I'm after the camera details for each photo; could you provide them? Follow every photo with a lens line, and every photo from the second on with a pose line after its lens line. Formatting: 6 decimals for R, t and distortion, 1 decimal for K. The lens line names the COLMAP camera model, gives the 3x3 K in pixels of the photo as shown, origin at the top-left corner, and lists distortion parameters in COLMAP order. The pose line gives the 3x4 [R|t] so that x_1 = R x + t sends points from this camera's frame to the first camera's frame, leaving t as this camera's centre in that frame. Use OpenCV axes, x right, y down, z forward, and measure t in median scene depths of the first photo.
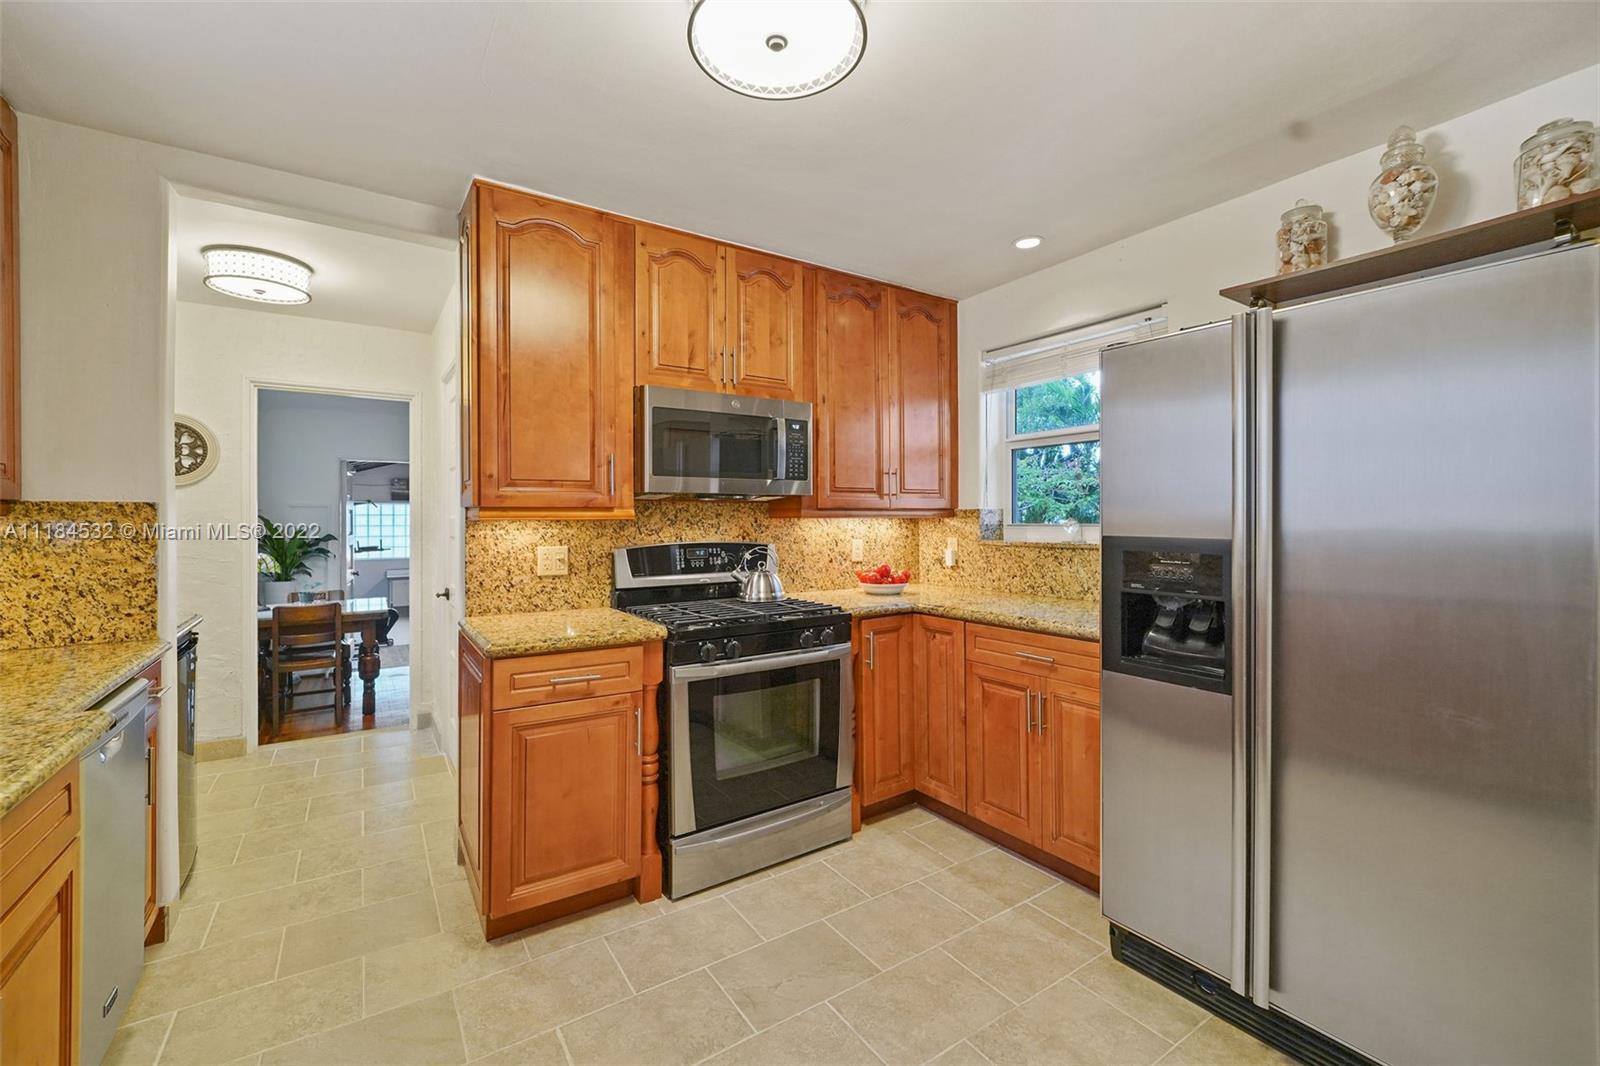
lens RADIAL K [[651.4, 0, 796.7], [0, 651.4, 525.4], [0, 0, 1]] dist [-0.001594, -0.000046]
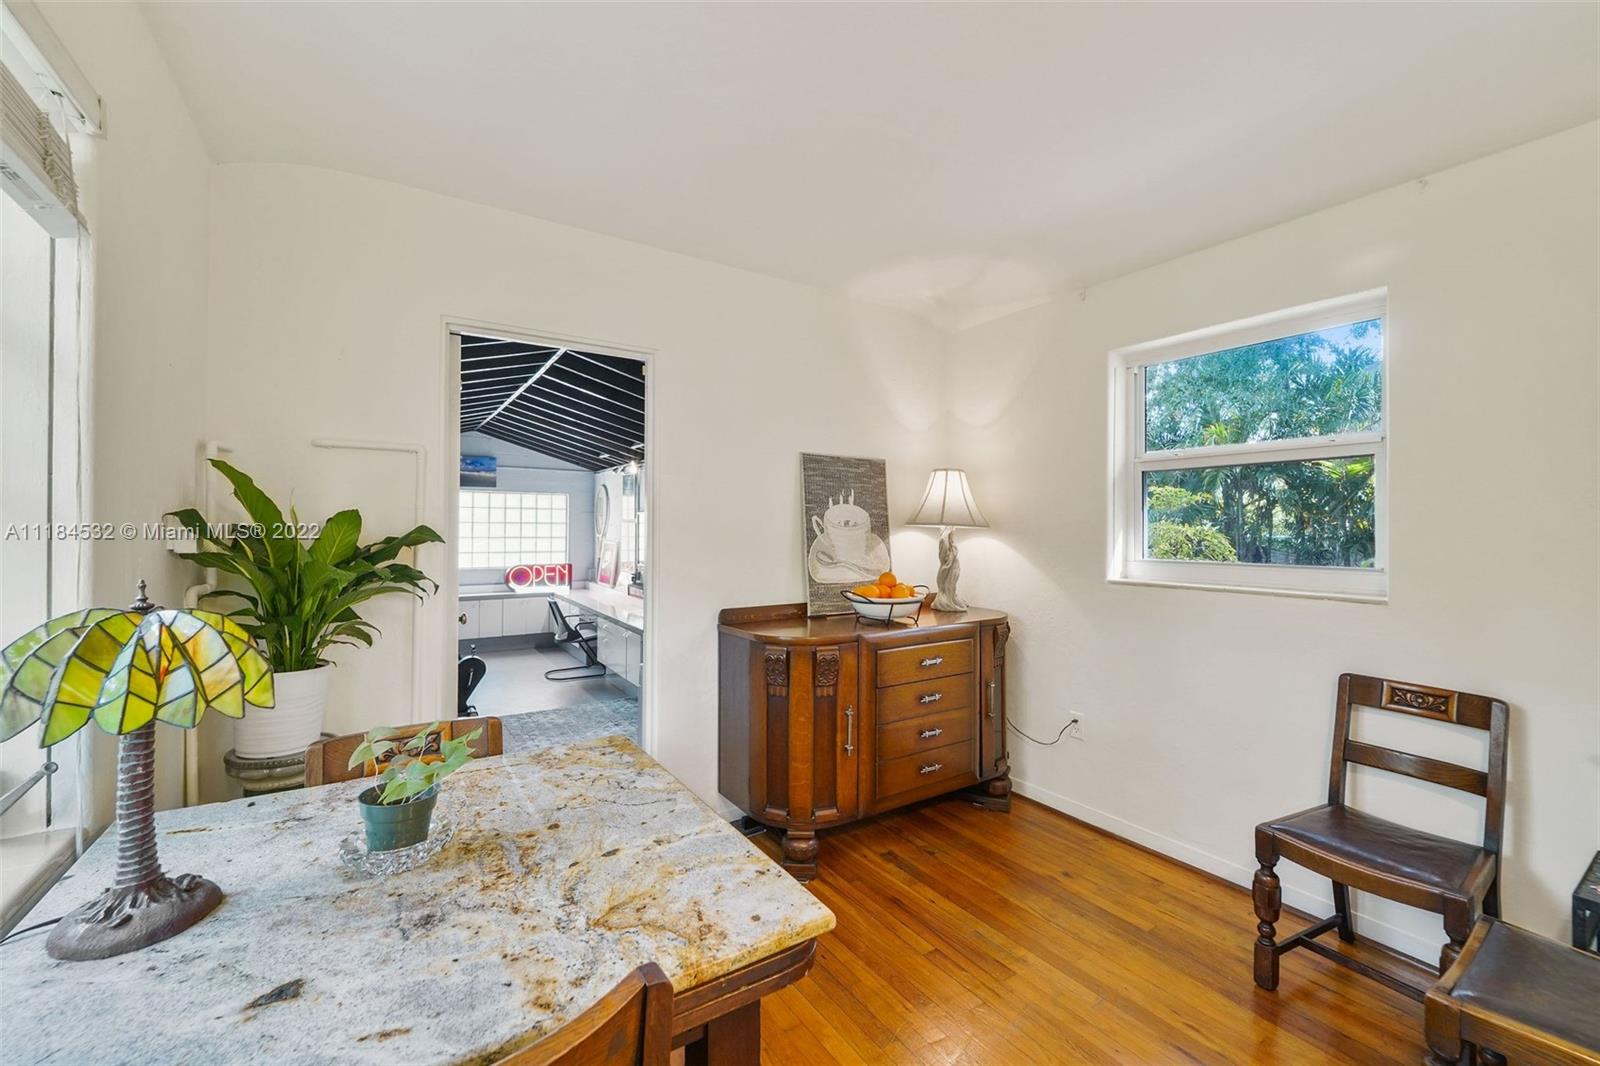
lens RADIAL K [[651.4, 0, 799.2], [0, 651.4, 527.7], [0, 0, 1]] dist [-0.001594, -0.000046]
pose [[0.999891, 0.007831, -0.012495, -0.633988], [-0.007898, 0.999955, -0.005311, 0.018450], [0.012452, 0.005409, 0.999908, 0.806815]]
